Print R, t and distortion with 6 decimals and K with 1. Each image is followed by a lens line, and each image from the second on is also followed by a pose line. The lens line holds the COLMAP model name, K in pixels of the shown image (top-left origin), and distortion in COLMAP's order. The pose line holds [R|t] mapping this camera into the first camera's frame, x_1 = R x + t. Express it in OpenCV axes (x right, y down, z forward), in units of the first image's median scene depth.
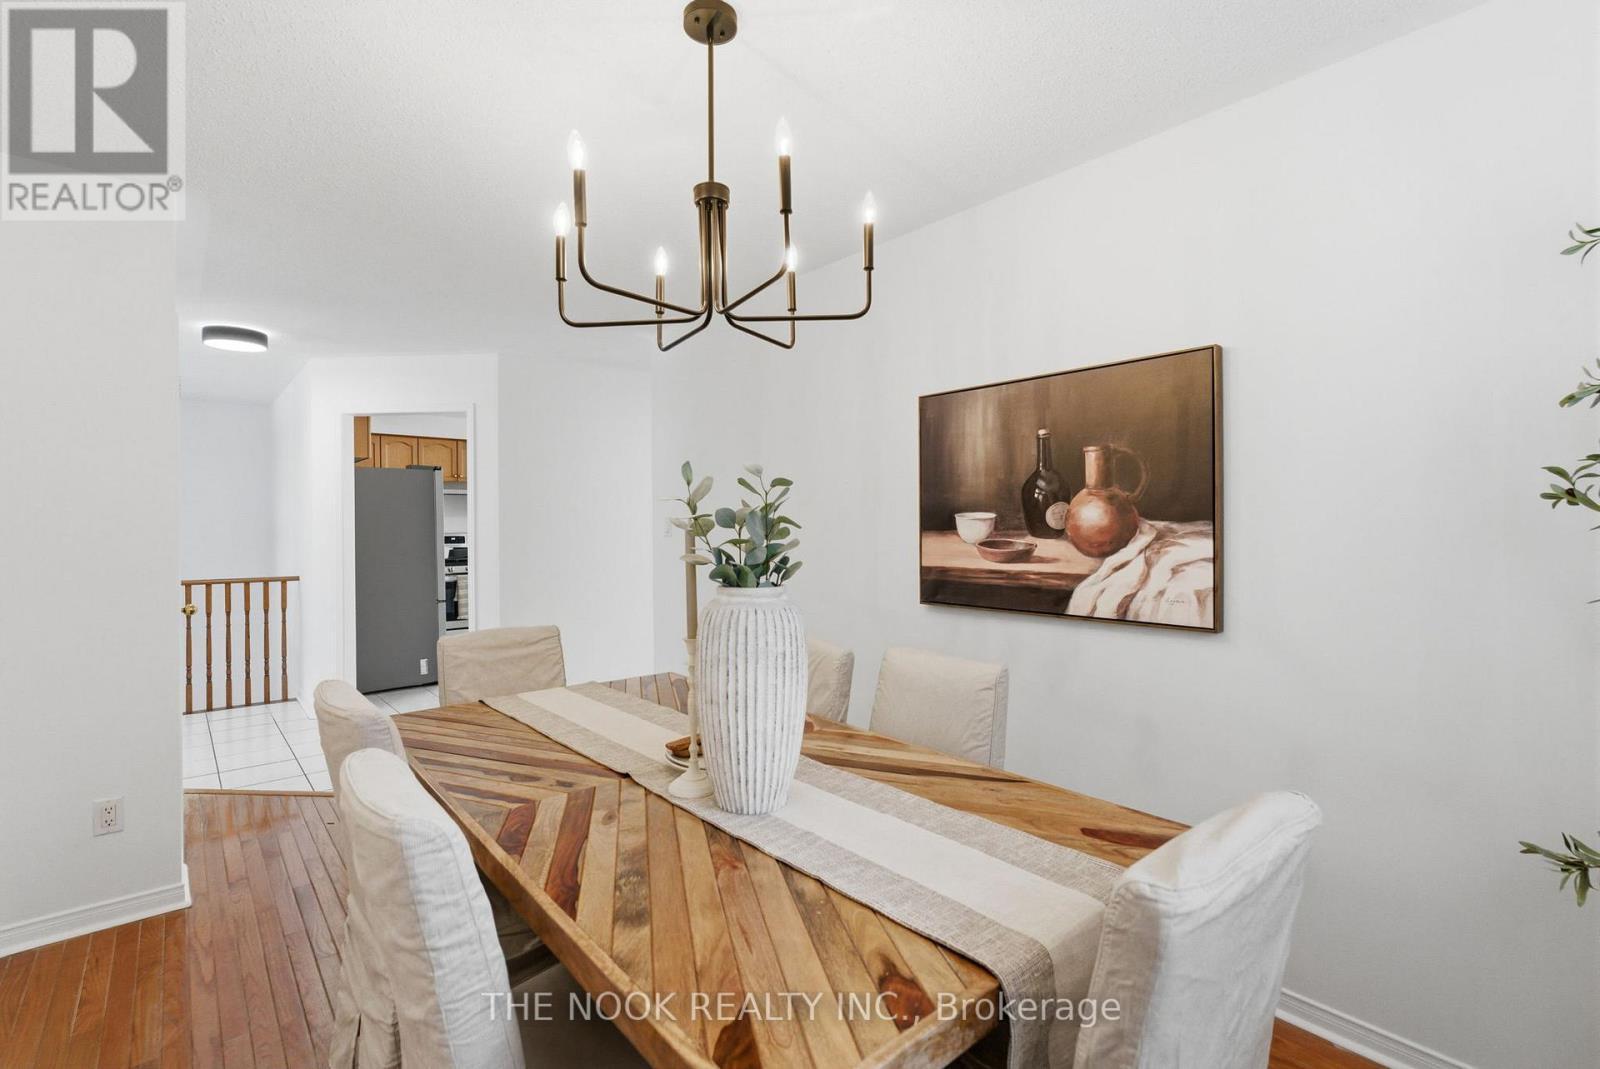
lens RADIAL K [[723.0, 0, 802.0], [0, 723.0, 531.0], [0, 0, 1]] dist [-0.018315, 0.008826]
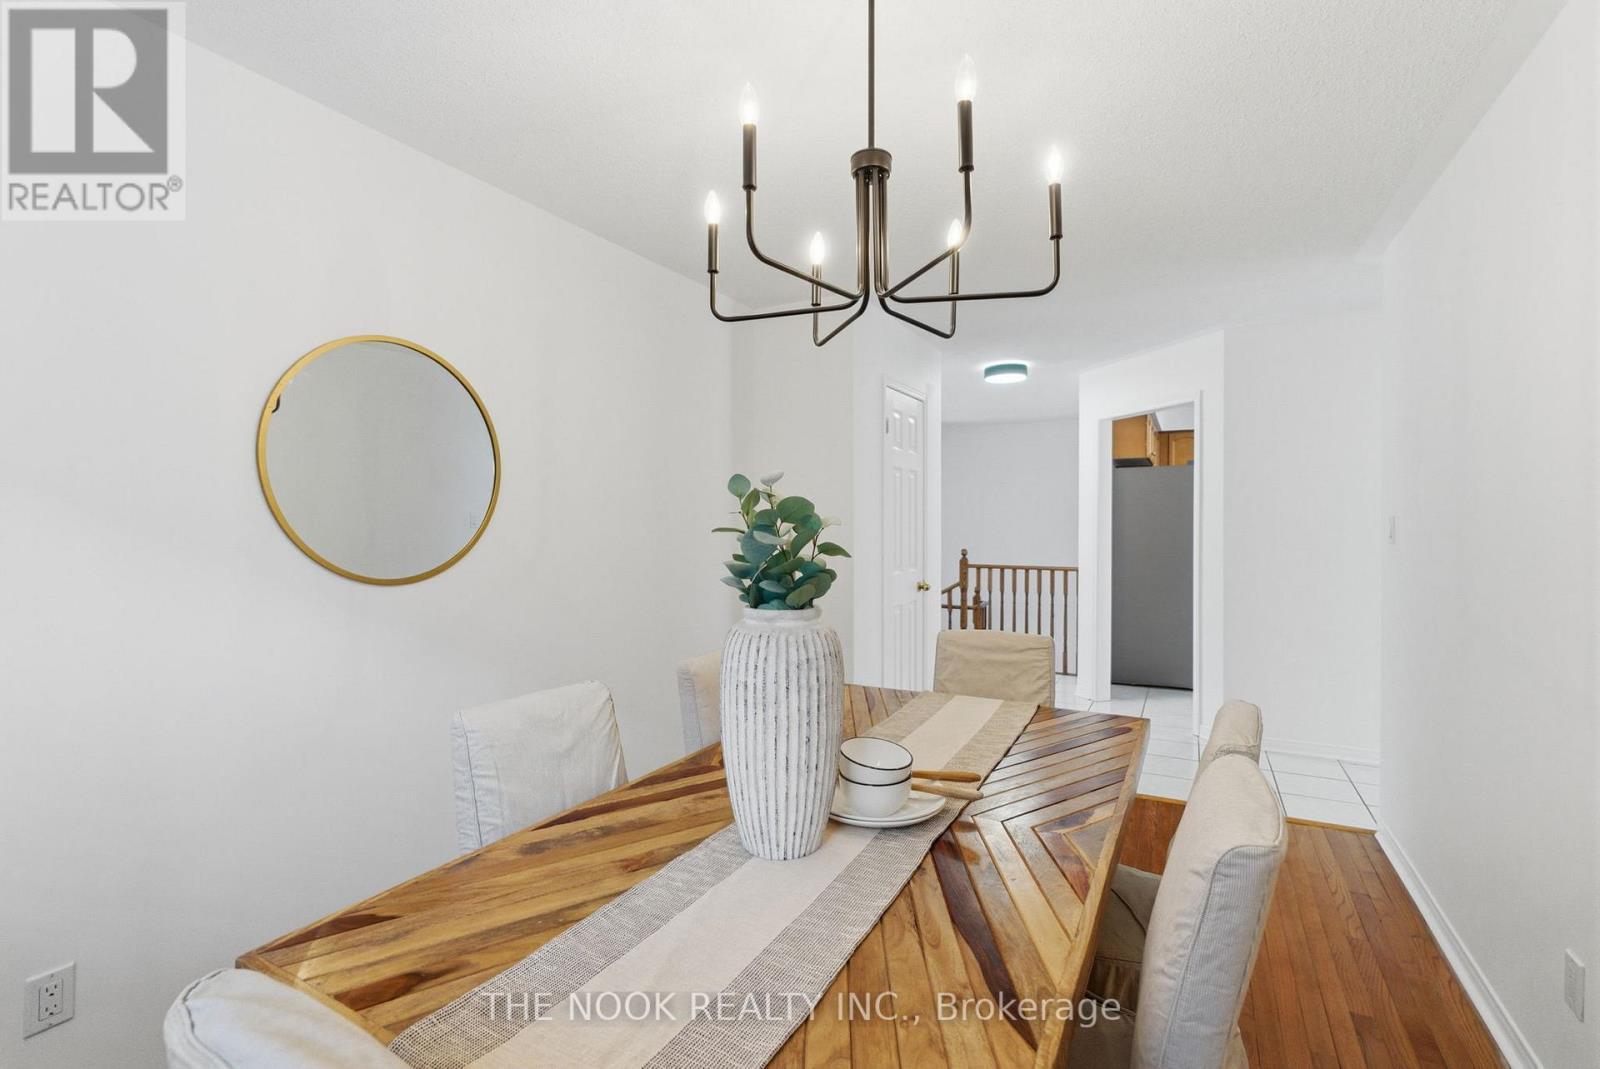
lens RADIAL K [[723.0, 0, 802.0], [0, 723.0, 531.0], [0, 0, 1]] dist [-0.018315, 0.008826]
pose [[0.343012, 0.014396, -0.939221, 0.683091], [-0.005072, 0.999896, 0.013473, -0.026530], [0.939317, 0.000142, 0.343049, 0.617553]]
